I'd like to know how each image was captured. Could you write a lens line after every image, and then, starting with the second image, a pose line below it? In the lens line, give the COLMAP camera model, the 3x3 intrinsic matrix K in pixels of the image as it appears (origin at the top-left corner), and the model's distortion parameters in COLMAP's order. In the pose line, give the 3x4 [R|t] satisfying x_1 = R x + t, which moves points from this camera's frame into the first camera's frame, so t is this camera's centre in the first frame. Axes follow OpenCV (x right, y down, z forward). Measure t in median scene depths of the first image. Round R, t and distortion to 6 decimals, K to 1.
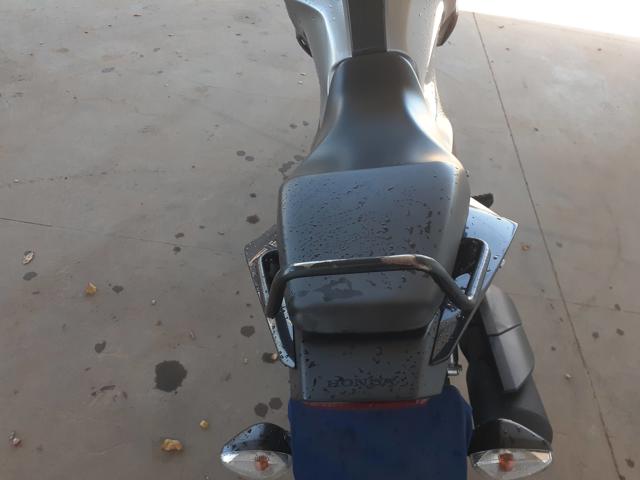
lens RADIAL K [[521.0, 0, 314.6], [0, 521.0, 234.2], [0, 0, 1]] dist [-0.004907, -0.004747]
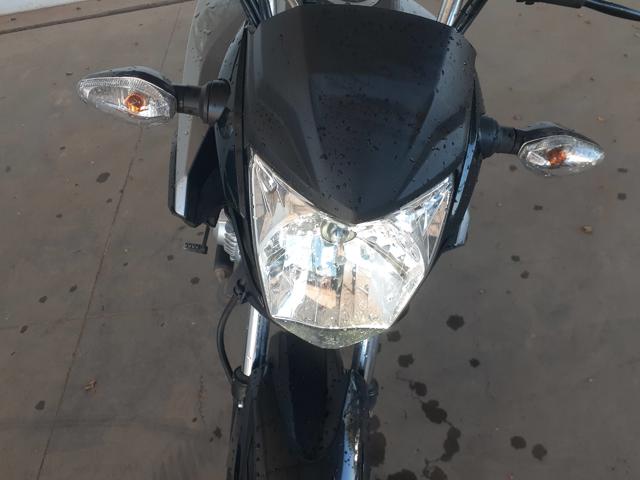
lens RADIAL K [[521.0, 0, 314.6], [0, 521.0, 234.2], [0, 0, 1]] dist [-0.004907, -0.004747]
pose [[-0.992828, 0.087244, -0.081741, 0.127324], [-0.086123, -0.047703, 0.995142, -0.698194], [0.082921, 0.995044, 0.054874, 0.735170]]
